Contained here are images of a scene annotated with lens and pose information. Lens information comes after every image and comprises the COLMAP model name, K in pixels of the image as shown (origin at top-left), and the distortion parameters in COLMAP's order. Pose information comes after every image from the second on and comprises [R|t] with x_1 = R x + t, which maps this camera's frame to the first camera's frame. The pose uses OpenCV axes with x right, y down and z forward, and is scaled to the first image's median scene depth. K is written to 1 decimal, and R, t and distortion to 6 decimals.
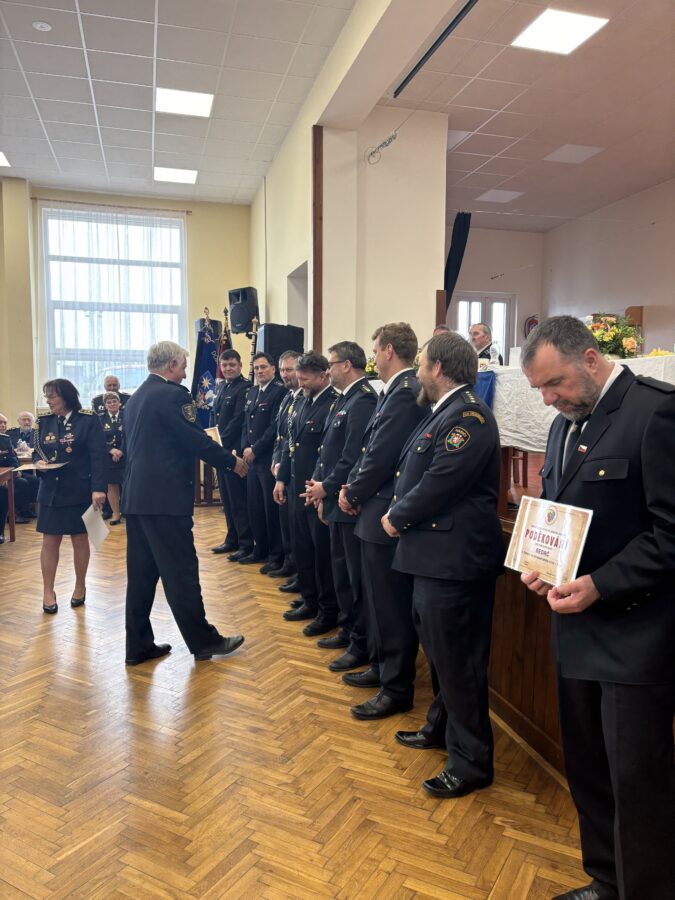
lens RADIAL K [[677.6, 0, 338.6], [0, 677.6, 456.4], [0, 0, 1]] dist [0.035874, -0.038858]
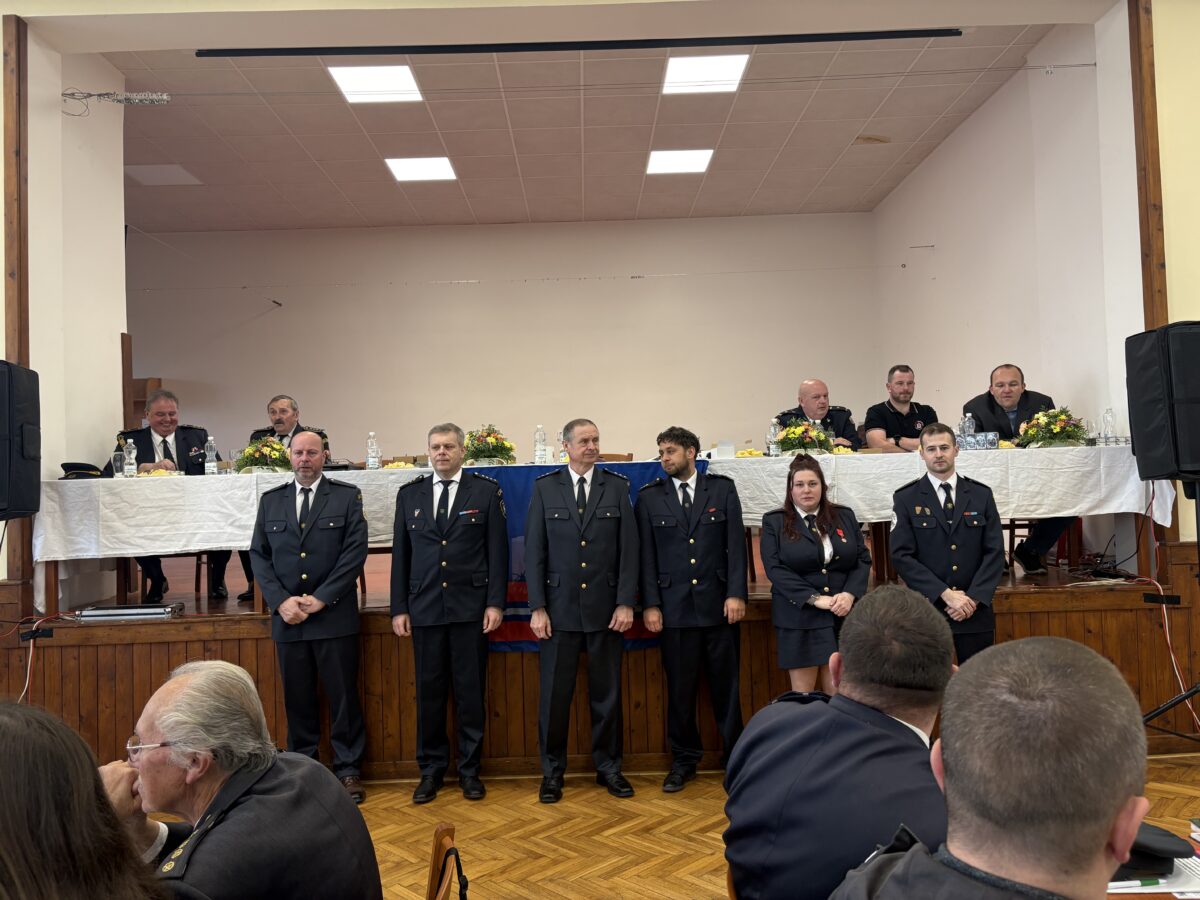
lens RADIAL K [[908.6, 0, 596.8], [0, 908.6, 451.8], [0, 0, 1]] dist [0.048894, -0.056109]
pose [[0.265390, 0.020606, 0.963921, -0.561863], [0.113574, 0.992143, -0.052479, -0.037840], [-0.957428, 0.123404, 0.260964, 0.359580]]
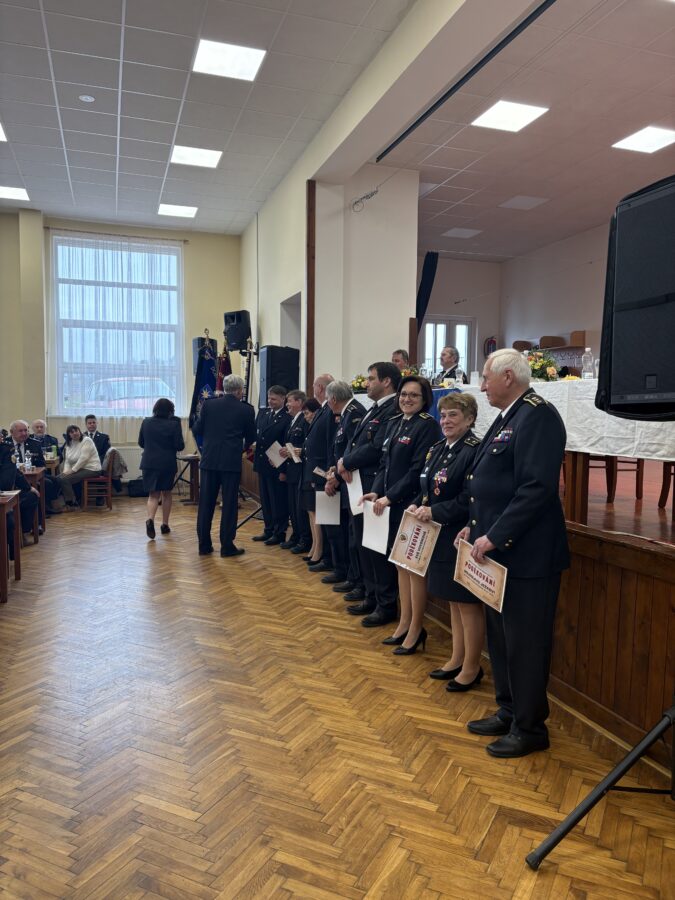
lens RADIAL K [[673.2, 0, 338.4], [0, 673.2, 455.9], [0, 0, 1]] dist [0.044420, -0.057602]
pose [[0.998658, 0.001722, 0.051763, -0.039636], [-0.000817, 0.999846, -0.017507, 0.016119], [-0.051785, 0.017441, 0.998506, -0.160563]]
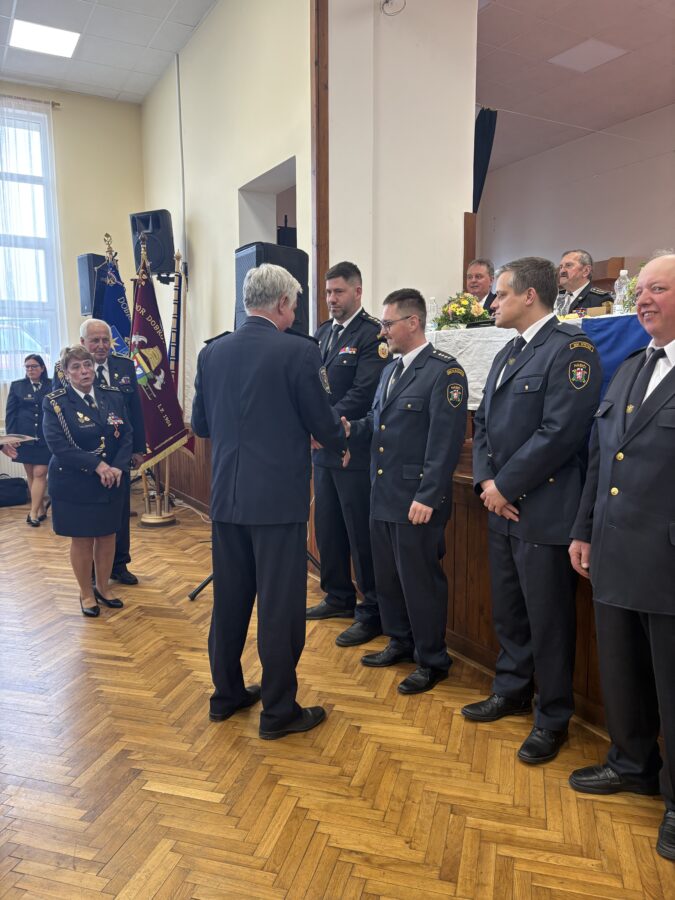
lens RADIAL K [[676.6, 0, 337.7], [0, 676.6, 463.4], [0, 0, 1]] dist [0.010191, -0.000922]
pose [[0.969623, -0.040812, 0.241174, -0.172289], [0.028805, 0.998173, 0.053105, -0.018659], [-0.242901, -0.044545, 0.969028, 0.316232]]
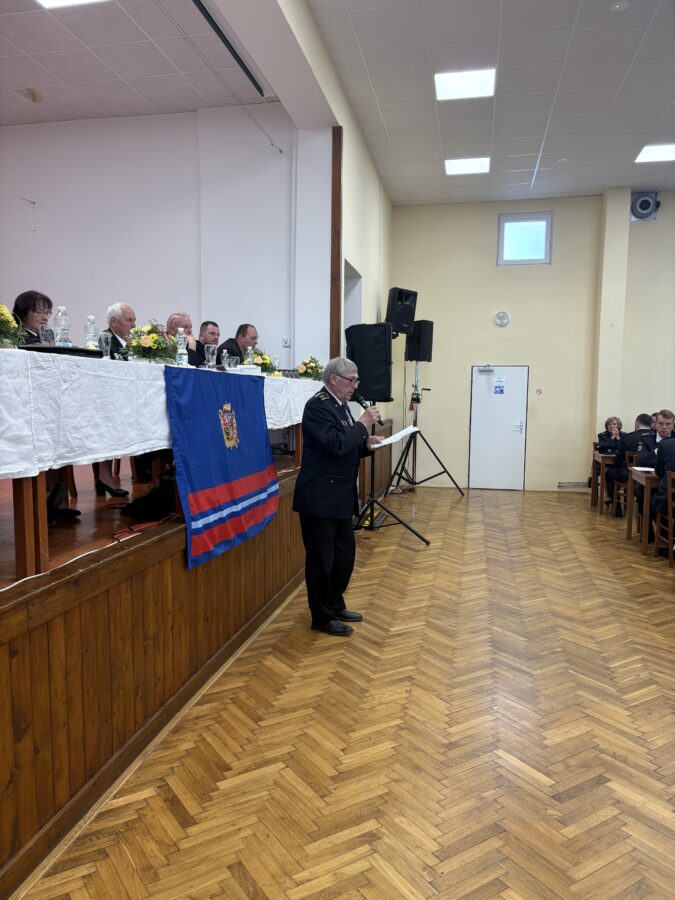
lens RADIAL K [[681.4, 0, 331.4], [0, 681.4, 456.1], [0, 0, 1]] dist [0.048894, -0.056109]
pose [[-0.886318, -0.052201, 0.460126, -0.244087], [0.026880, 0.986151, 0.163657, -0.085718], [-0.462296, 0.157420, -0.872640, 0.985296]]
